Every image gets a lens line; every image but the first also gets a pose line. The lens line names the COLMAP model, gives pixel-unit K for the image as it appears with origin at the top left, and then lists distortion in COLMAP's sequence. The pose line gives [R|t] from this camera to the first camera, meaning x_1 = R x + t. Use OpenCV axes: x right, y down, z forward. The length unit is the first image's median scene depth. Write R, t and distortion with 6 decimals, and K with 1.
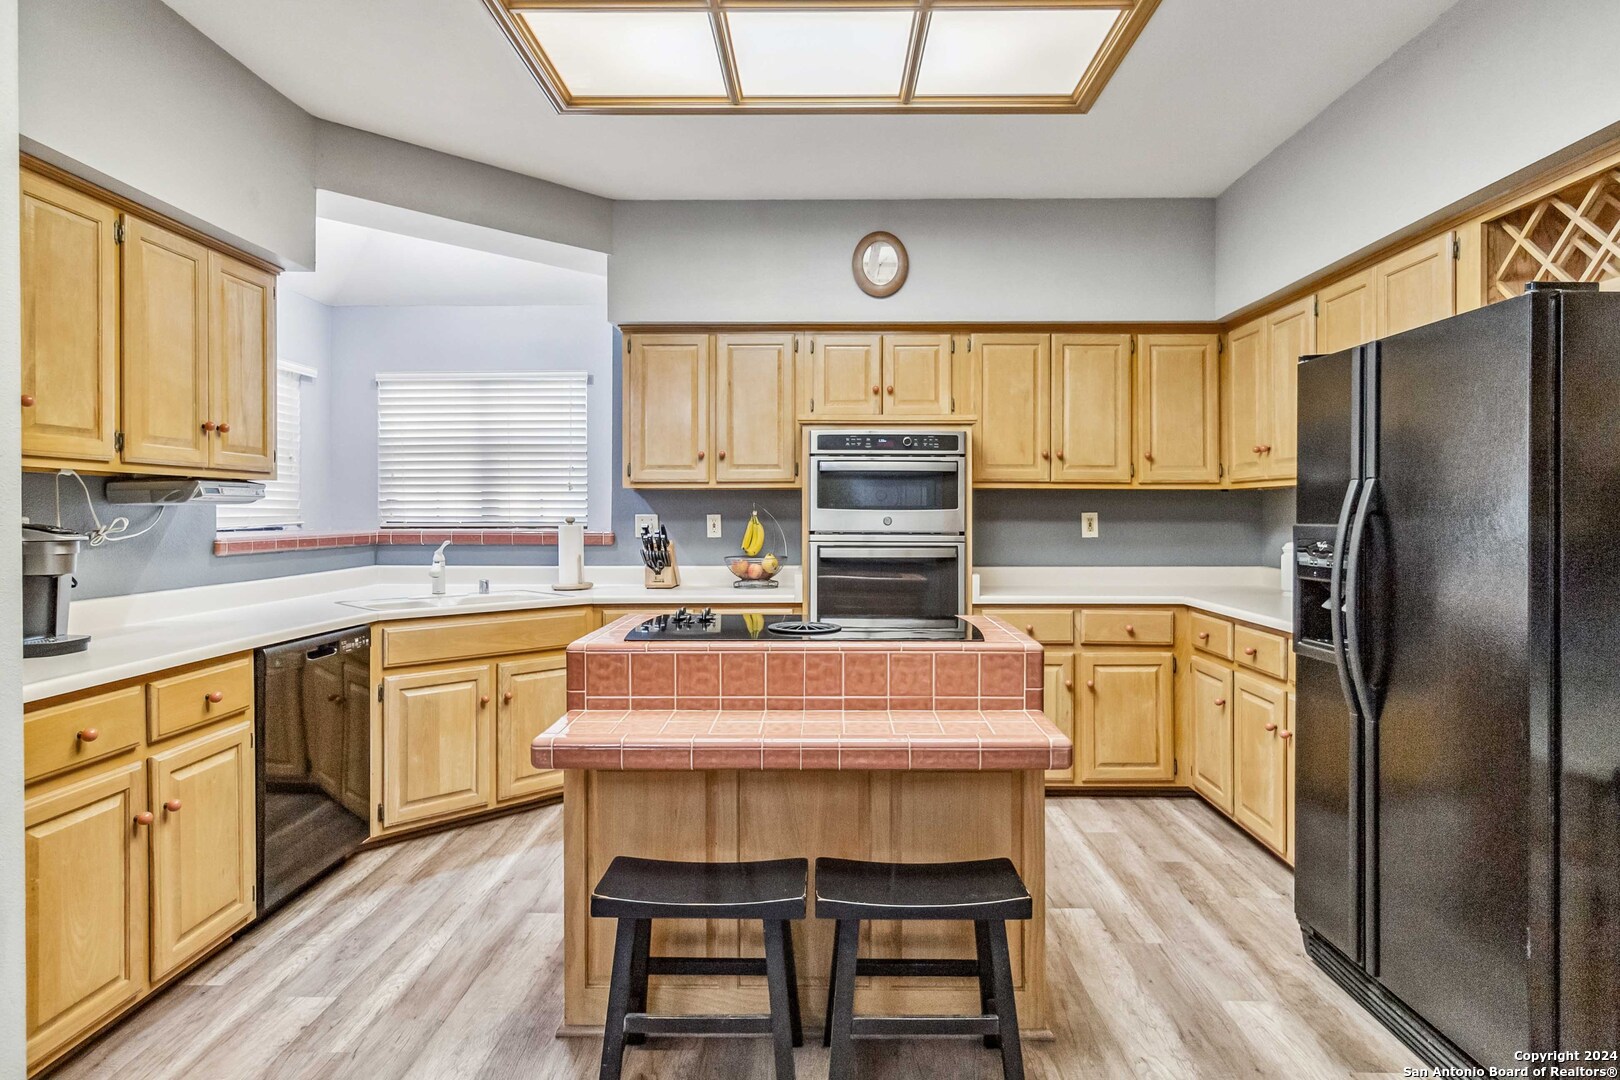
lens RADIAL K [[901.8, 0, 818.8], [0, 901.8, 518.7], [0, 0, 1]] dist [0.000922, 0.001753]
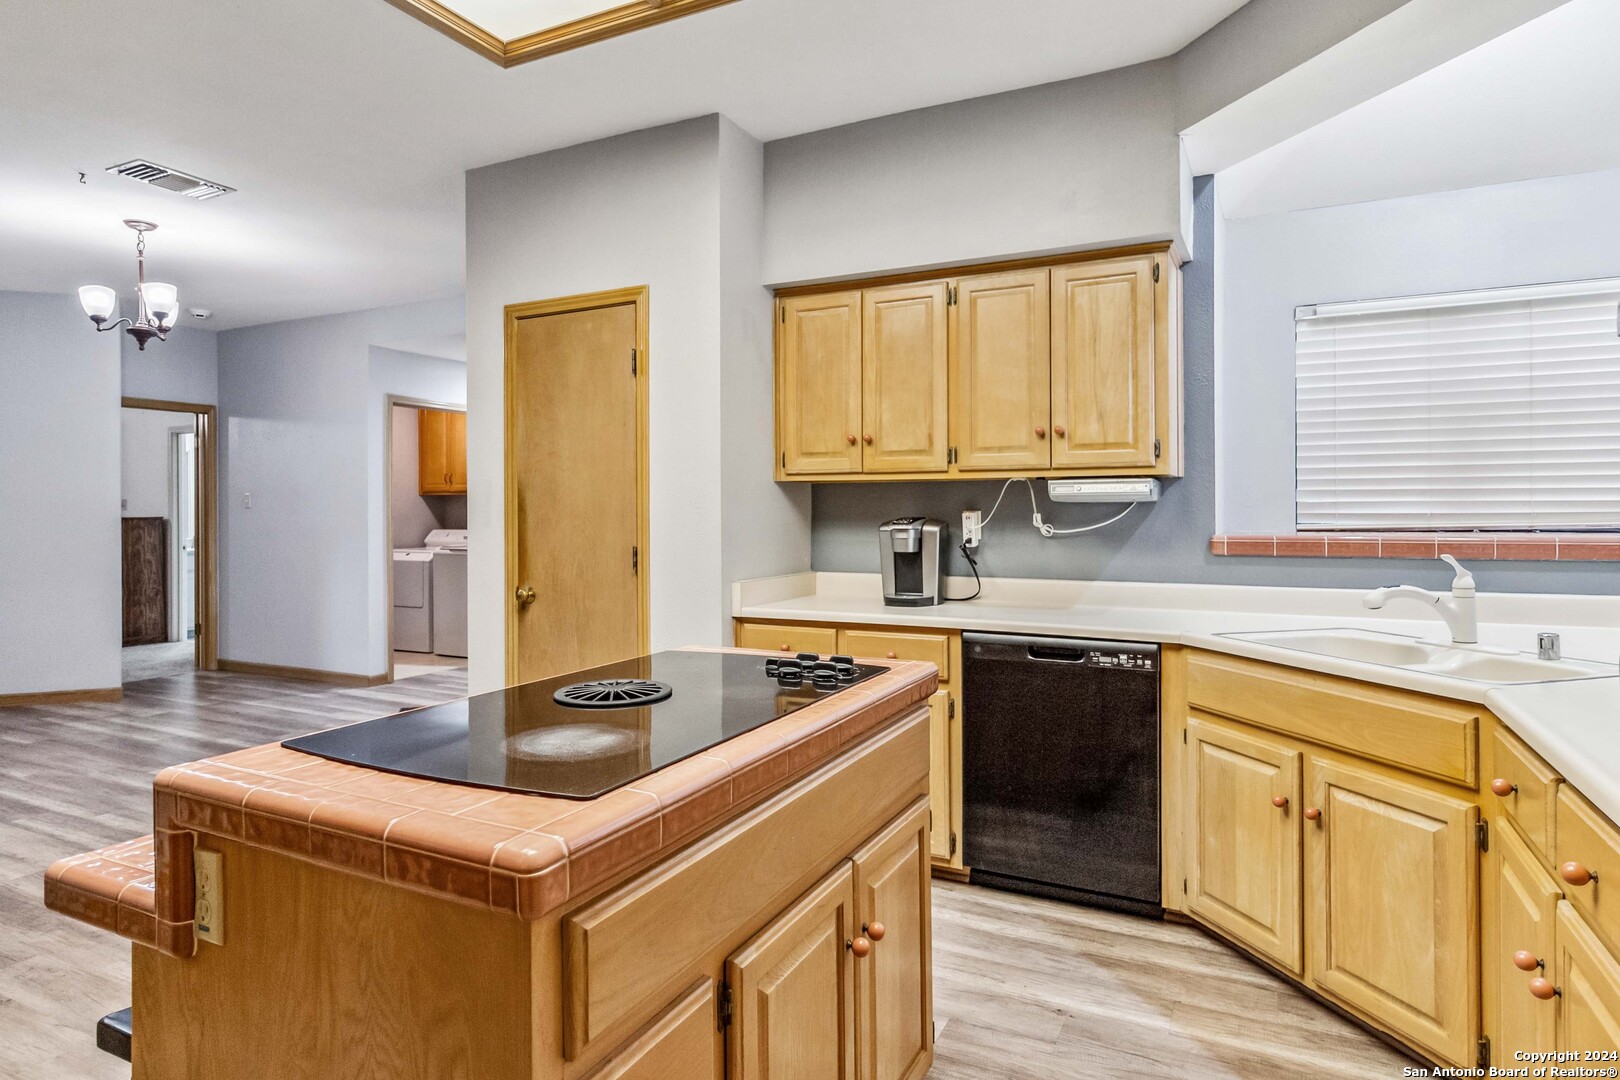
lens RADIAL K [[910.8, 0, 819.2], [0, 910.8, 504.3], [0, 0, 1]] dist [0.006673, 0.001458]
pose [[-0.434030, -0.002378, -0.900895, 0.358158], [-0.002451, 0.999996, -0.001459, -0.008397], [0.900895, 0.001575, -0.434034, 0.994534]]
